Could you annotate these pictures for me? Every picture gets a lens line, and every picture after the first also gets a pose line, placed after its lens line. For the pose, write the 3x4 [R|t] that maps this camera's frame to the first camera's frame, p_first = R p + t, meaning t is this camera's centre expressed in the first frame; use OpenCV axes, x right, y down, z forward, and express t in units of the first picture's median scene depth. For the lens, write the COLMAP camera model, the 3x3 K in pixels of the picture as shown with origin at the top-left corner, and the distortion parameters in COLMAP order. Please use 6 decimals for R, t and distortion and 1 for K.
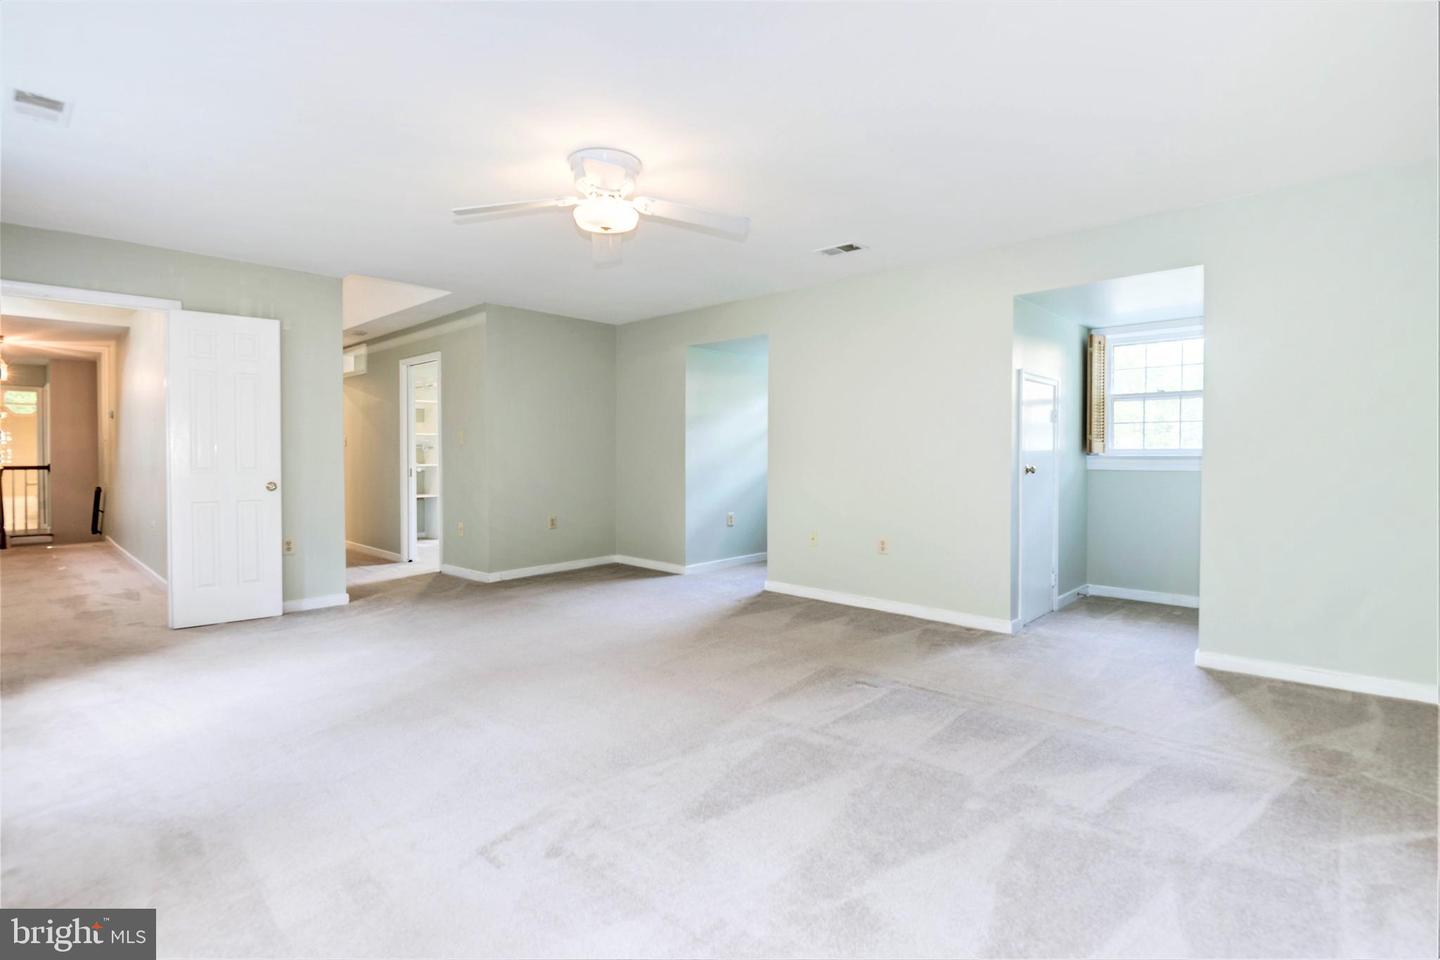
lens RADIAL K [[702.0, 0, 738.4], [0, 702.0, 458.7], [0, 0, 1]] dist [0.005666, -0.017733]
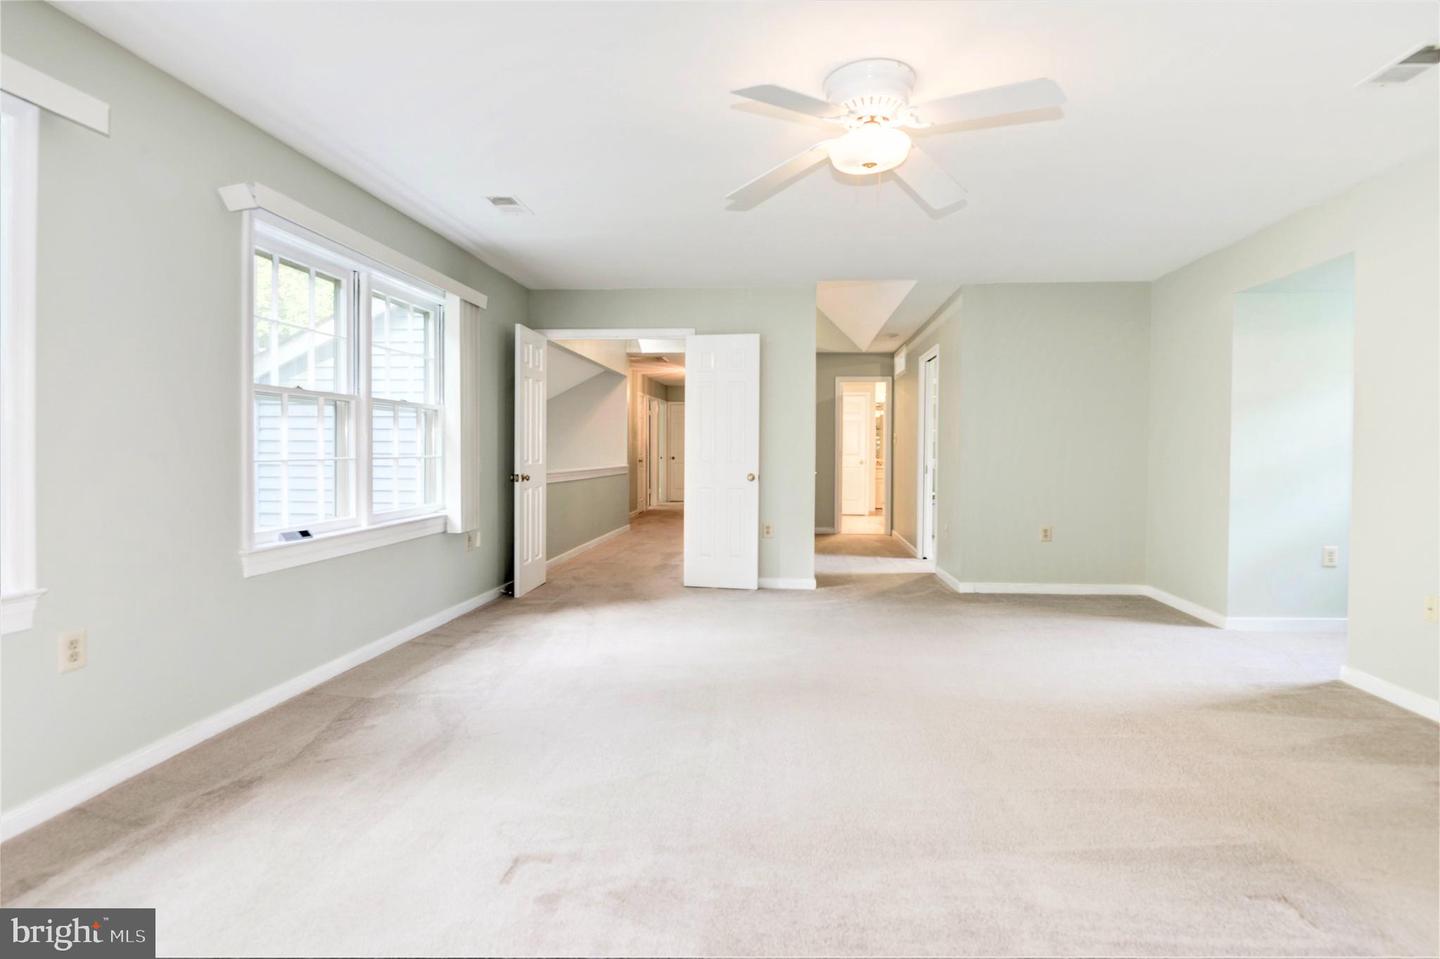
lens RADIAL K [[702.0, 0, 738.4], [0, 702.0, 458.2], [0, 0, 1]] dist [0.005666, -0.017733]
pose [[0.599605, 0.015195, -0.800152, 0.235124], [-0.012710, 0.999874, 0.009463, -0.002499], [0.800195, 0.004496, 0.599723, 0.266890]]
